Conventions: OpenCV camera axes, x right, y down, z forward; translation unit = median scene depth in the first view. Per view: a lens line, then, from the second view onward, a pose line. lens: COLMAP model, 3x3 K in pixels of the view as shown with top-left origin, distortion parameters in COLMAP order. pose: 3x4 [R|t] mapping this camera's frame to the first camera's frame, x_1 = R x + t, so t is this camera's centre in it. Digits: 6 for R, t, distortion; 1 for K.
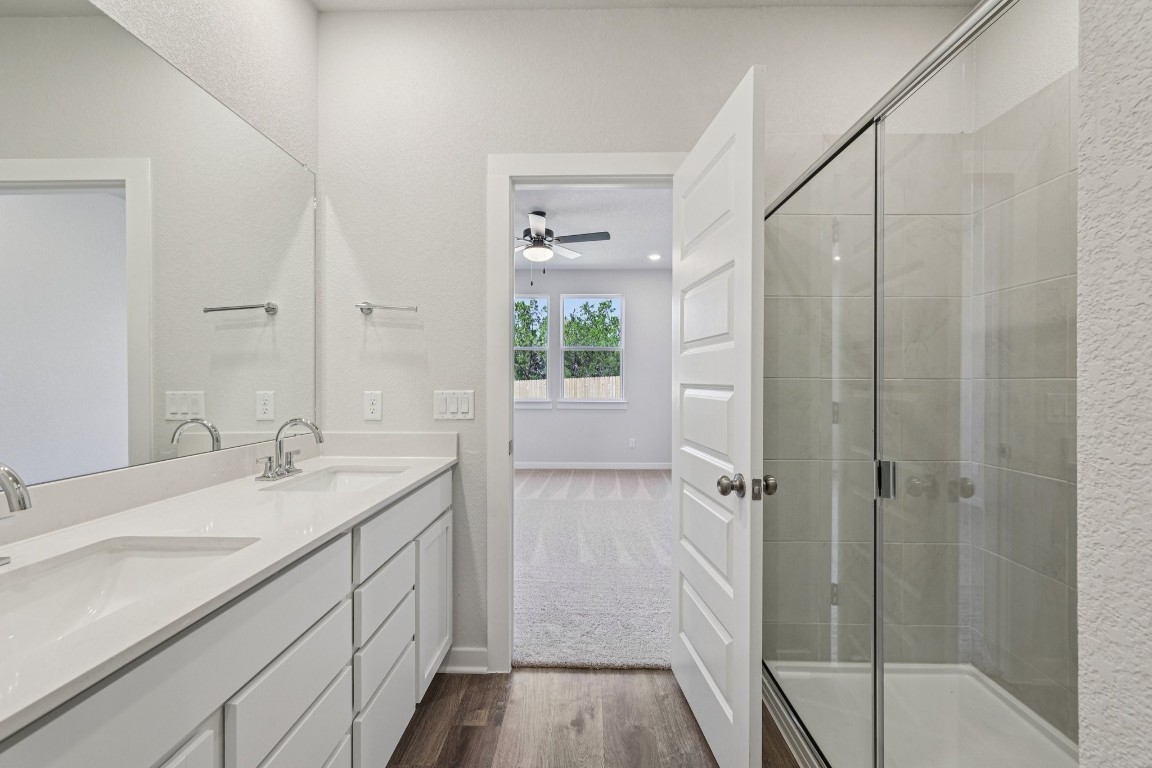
lens RADIAL K [[480.0, 0, 583.3], [0, 480.0, 386.4], [0, 0, 1]] dist [-0.002253, 0.001254]
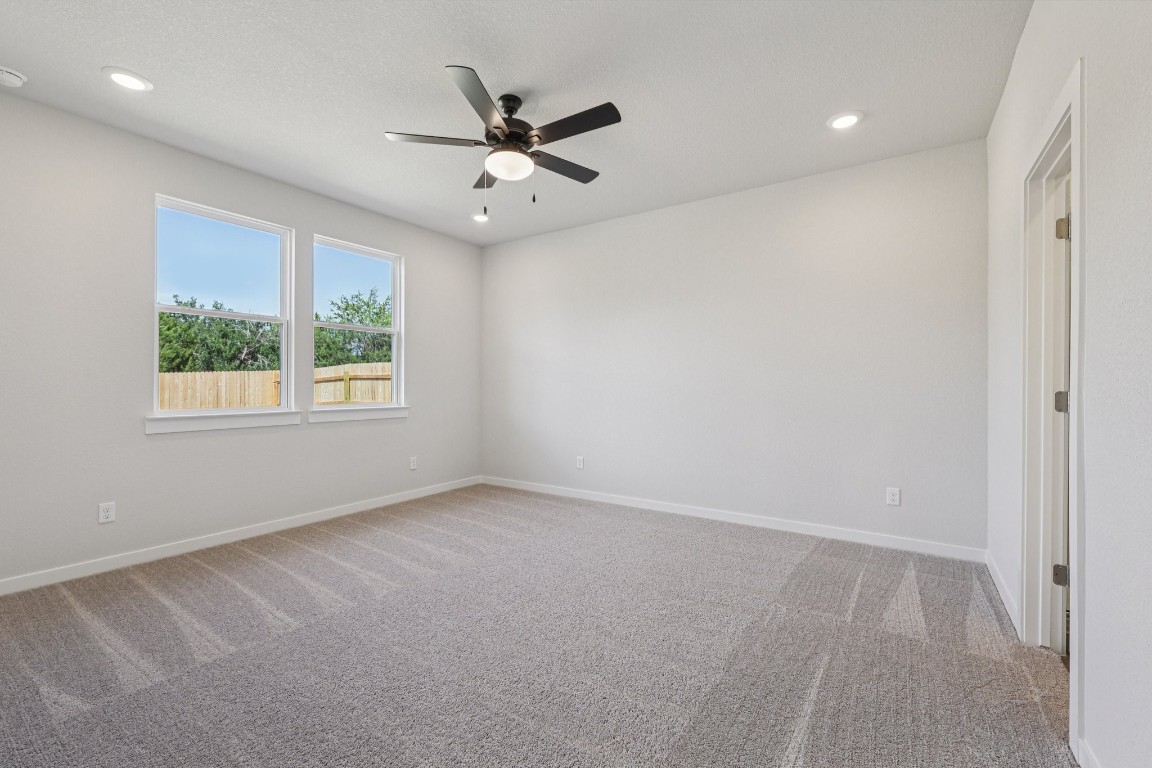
lens RADIAL K [[480.0, 0, 575.9], [0, 480.0, 380.3], [0, 0, 1]] dist [-0.002253, 0.001254]
pose [[0.555041, 0.003097, 0.831817, -0.365121], [0.007281, 0.999937, -0.008582, 0.001250], [-0.831791, 0.010819, 0.554983, 0.392760]]
